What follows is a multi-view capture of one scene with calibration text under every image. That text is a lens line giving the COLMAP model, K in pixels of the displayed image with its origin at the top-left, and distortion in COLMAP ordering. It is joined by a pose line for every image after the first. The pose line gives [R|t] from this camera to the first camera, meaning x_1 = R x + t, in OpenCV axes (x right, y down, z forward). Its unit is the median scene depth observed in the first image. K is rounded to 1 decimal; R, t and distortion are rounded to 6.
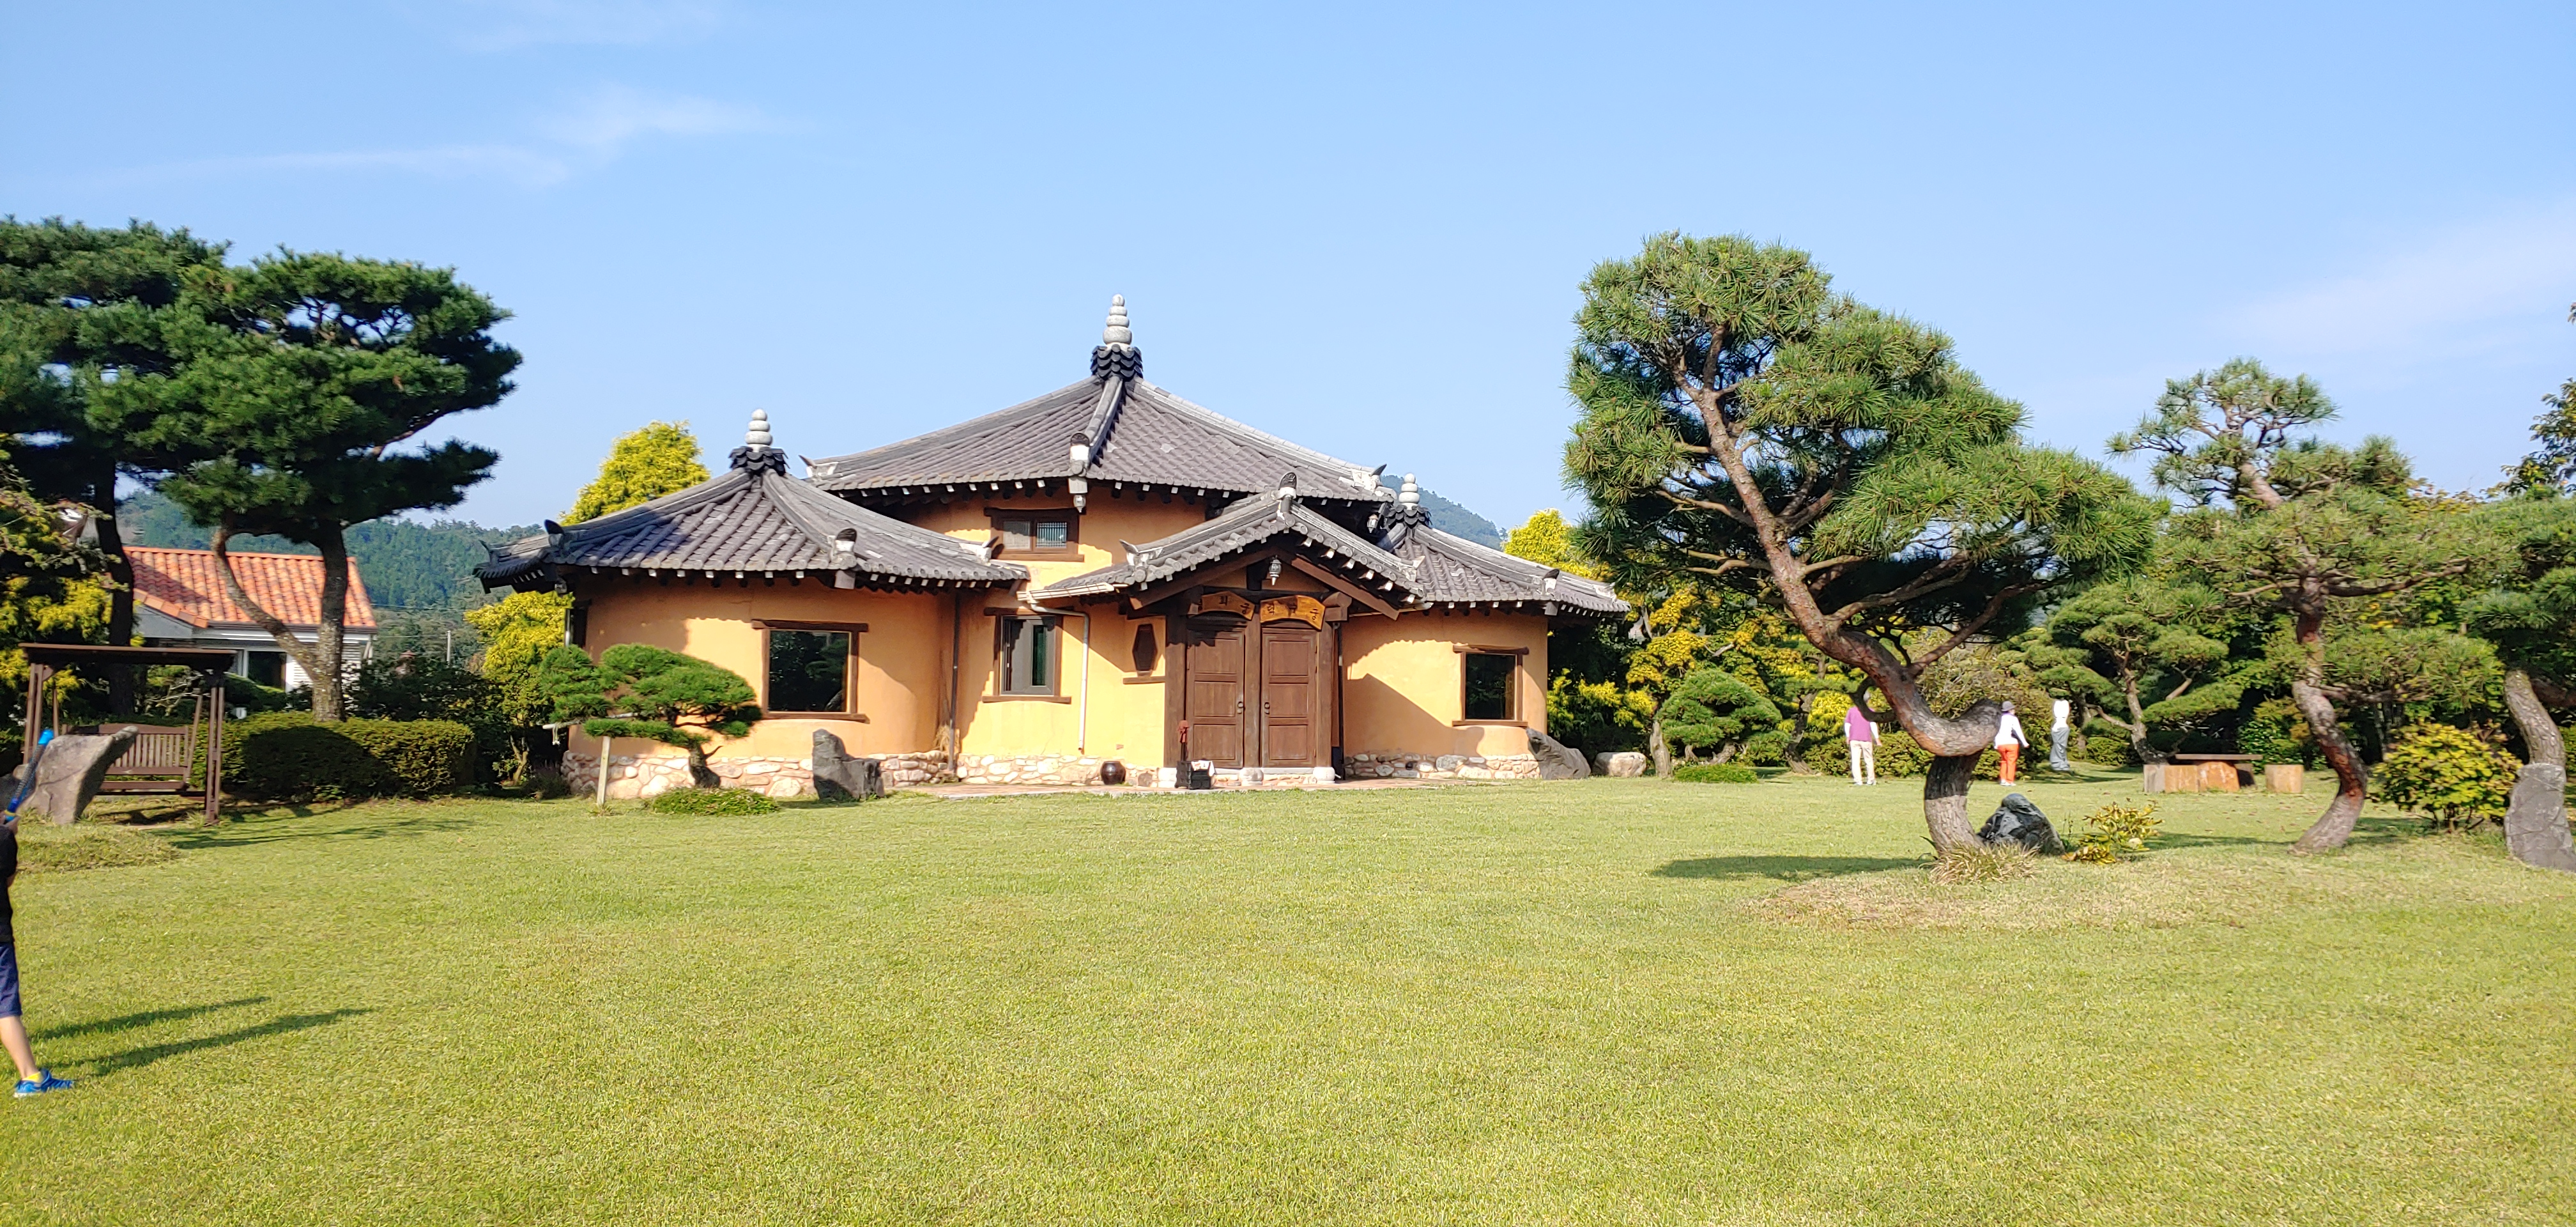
lens RADIAL K [[1782.4, 0, 1287.8], [0, 1782.4, 648.6], [0, 0, 1]] dist [-0.060362, 0.004191]
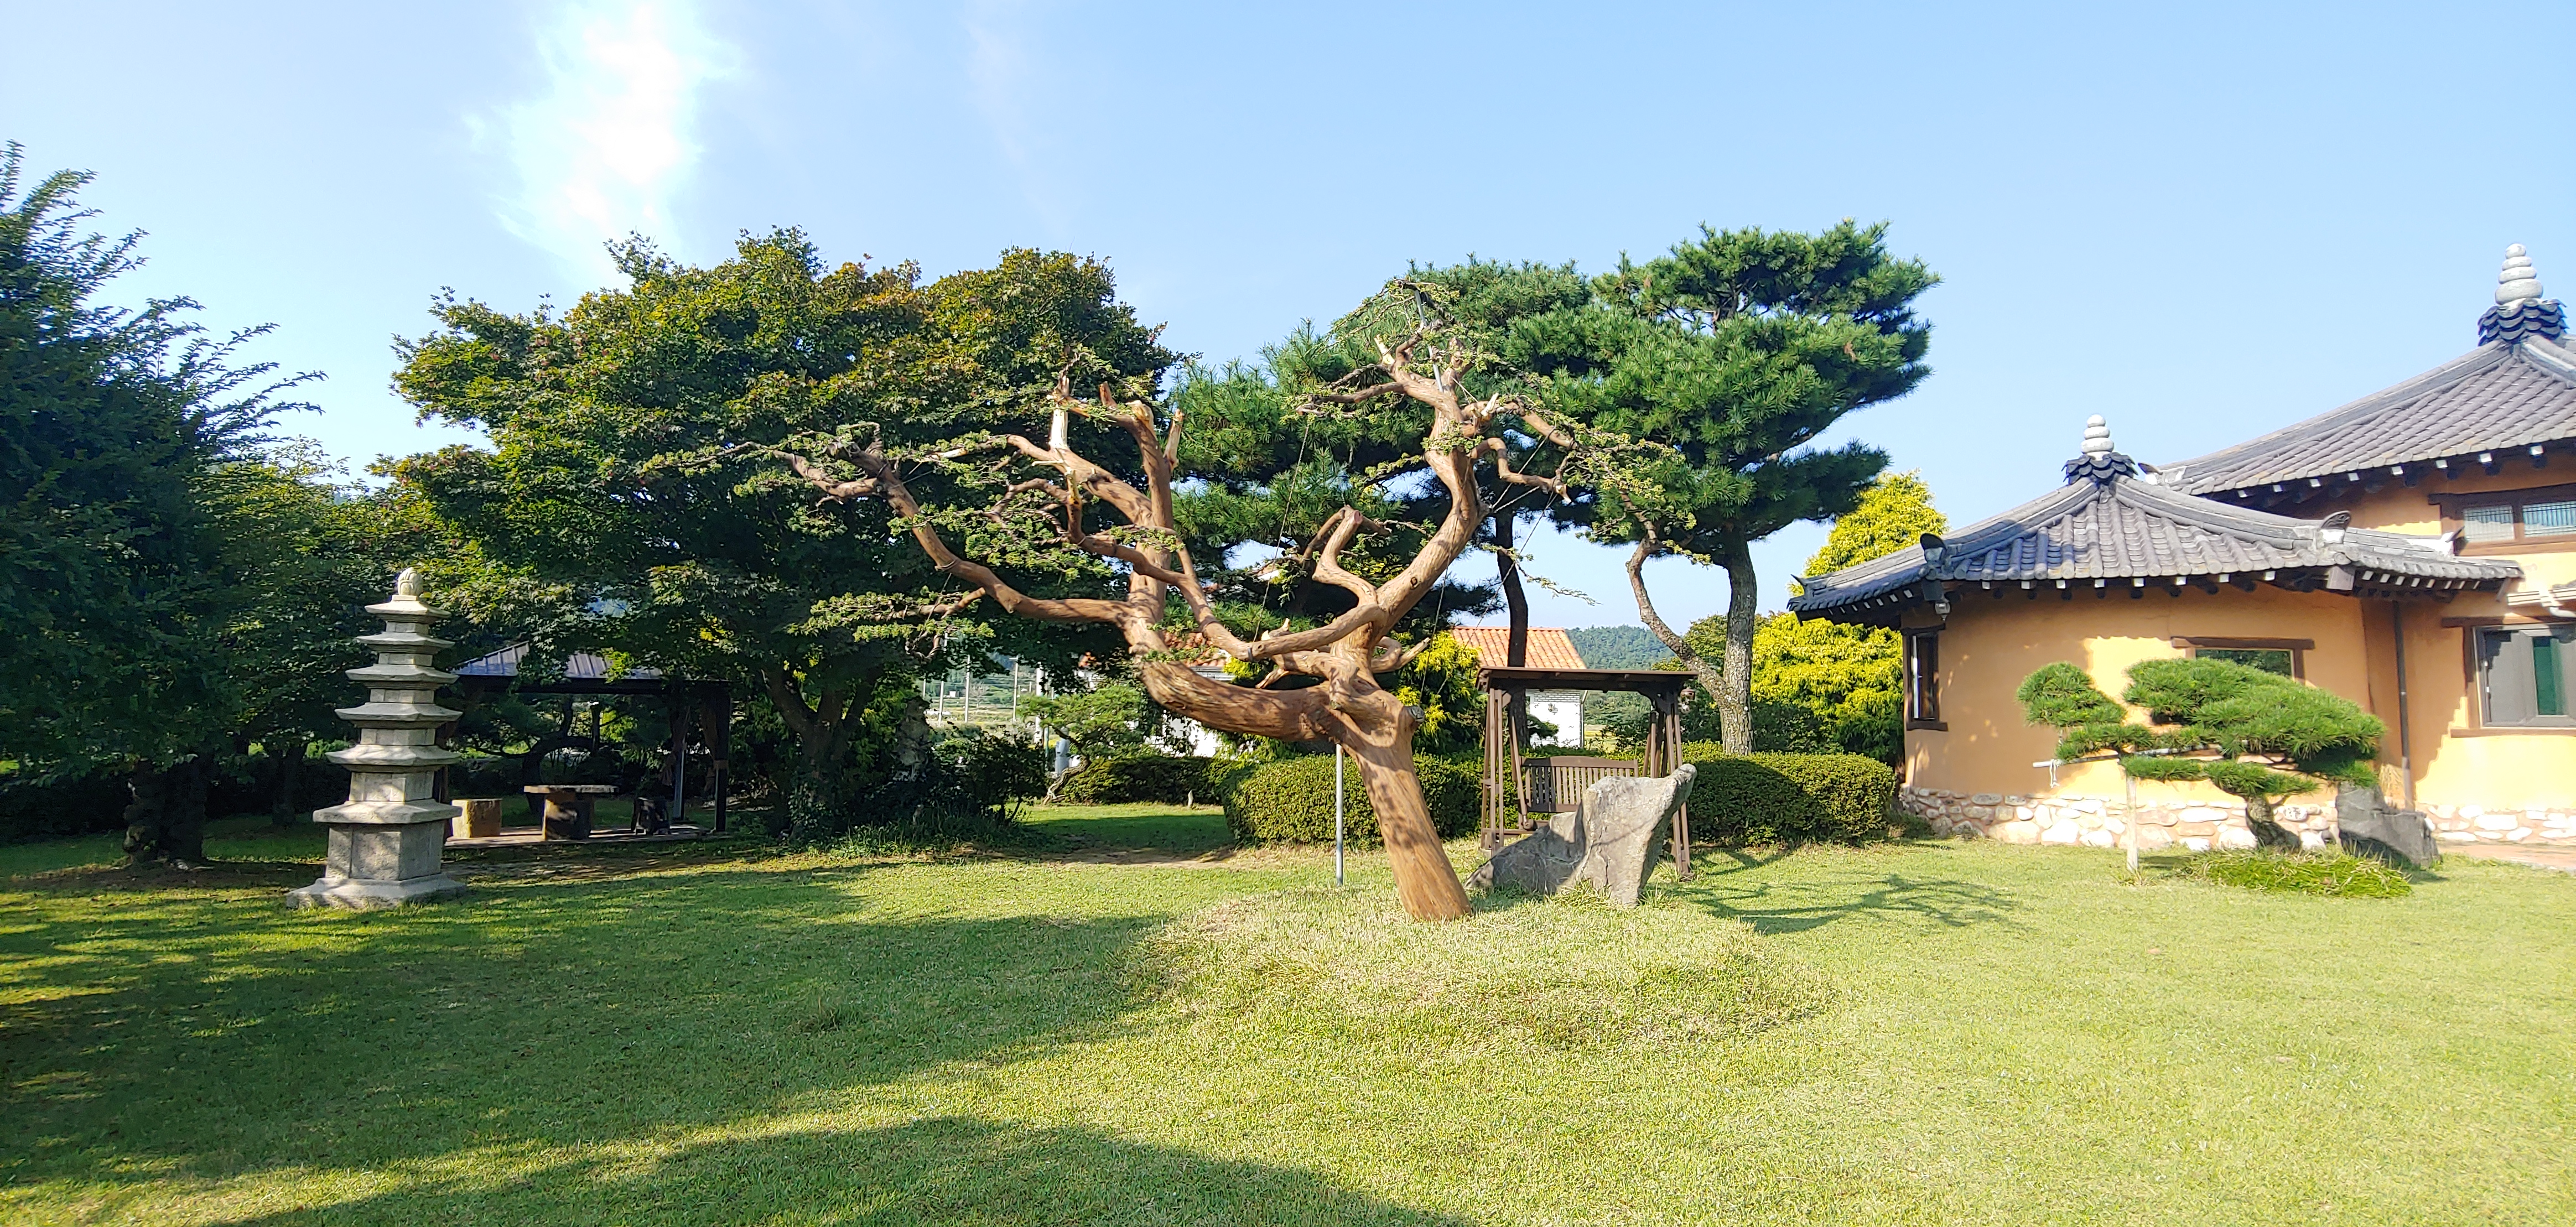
lens RADIAL K [[1235.0, 0, 1283.1], [0, 1235.0, 597.1], [0, 0, 1]] dist [0.002453, -0.008795]
pose [[0.779363, -0.063797, -0.623317, -0.282561], [0.012672, 0.996204, -0.086118, 0.010813], [0.626445, 0.059218, 0.777213, 0.295881]]
